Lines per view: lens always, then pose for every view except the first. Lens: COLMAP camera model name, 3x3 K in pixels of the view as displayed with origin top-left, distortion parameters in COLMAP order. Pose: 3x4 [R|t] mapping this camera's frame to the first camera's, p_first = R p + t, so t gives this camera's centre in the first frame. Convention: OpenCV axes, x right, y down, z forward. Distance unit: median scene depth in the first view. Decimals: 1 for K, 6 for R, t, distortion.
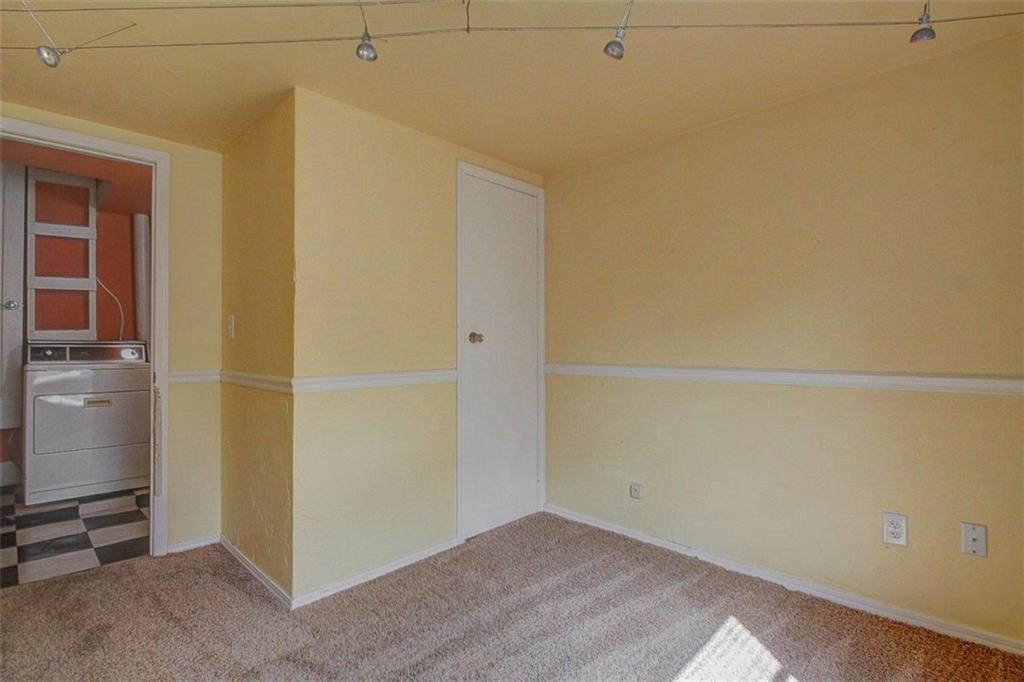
lens RADIAL K [[480.2, 0, 503.0], [0, 480.2, 341.4], [0, 0, 1]] dist [0.001836, -0.010840]
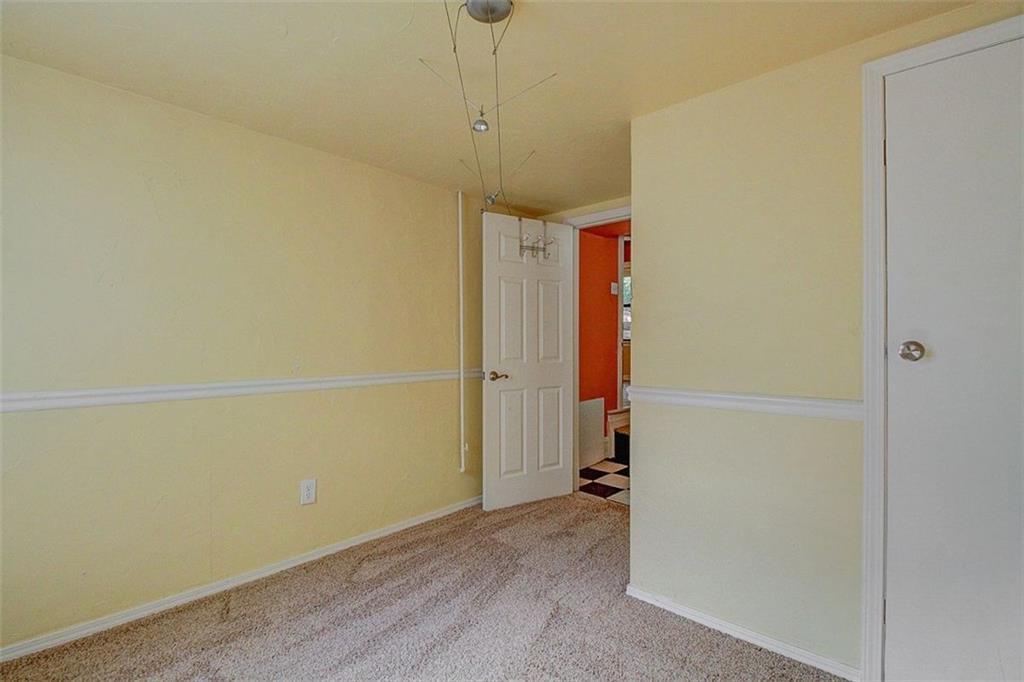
lens RADIAL K [[480.2, 0, 510.8], [0, 480.2, 345.2], [0, 0, 1]] dist [0.001836, -0.010840]
pose [[0.037654, 0.014153, -0.999191, 0.362400], [0.004340, 0.999888, 0.014326, -0.020250], [0.999281, -0.004876, 0.037588, 0.378923]]
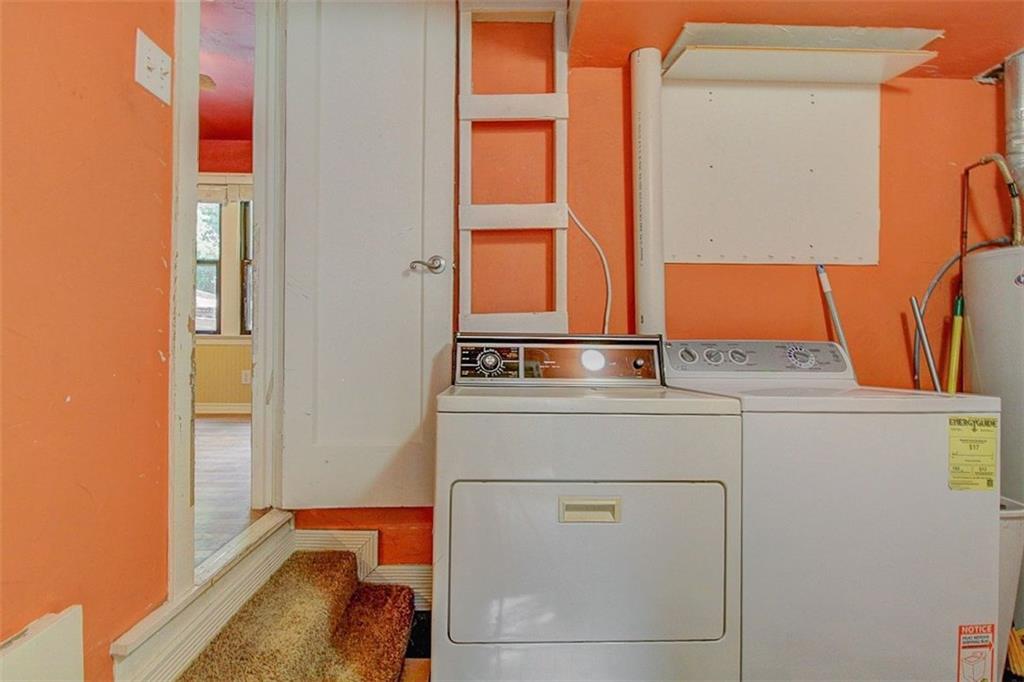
lens RADIAL K [[524.4, 0, 513.7], [0, 524.4, 349.9], [0, 0, 1]] dist [0.000062, -0.006701]
pose [[0.727349, 0.006496, -0.686237, -0.577501], [-0.002862, 0.999975, 0.006433, 0.010260], [0.686262, -0.002715, 0.727349, 0.634898]]
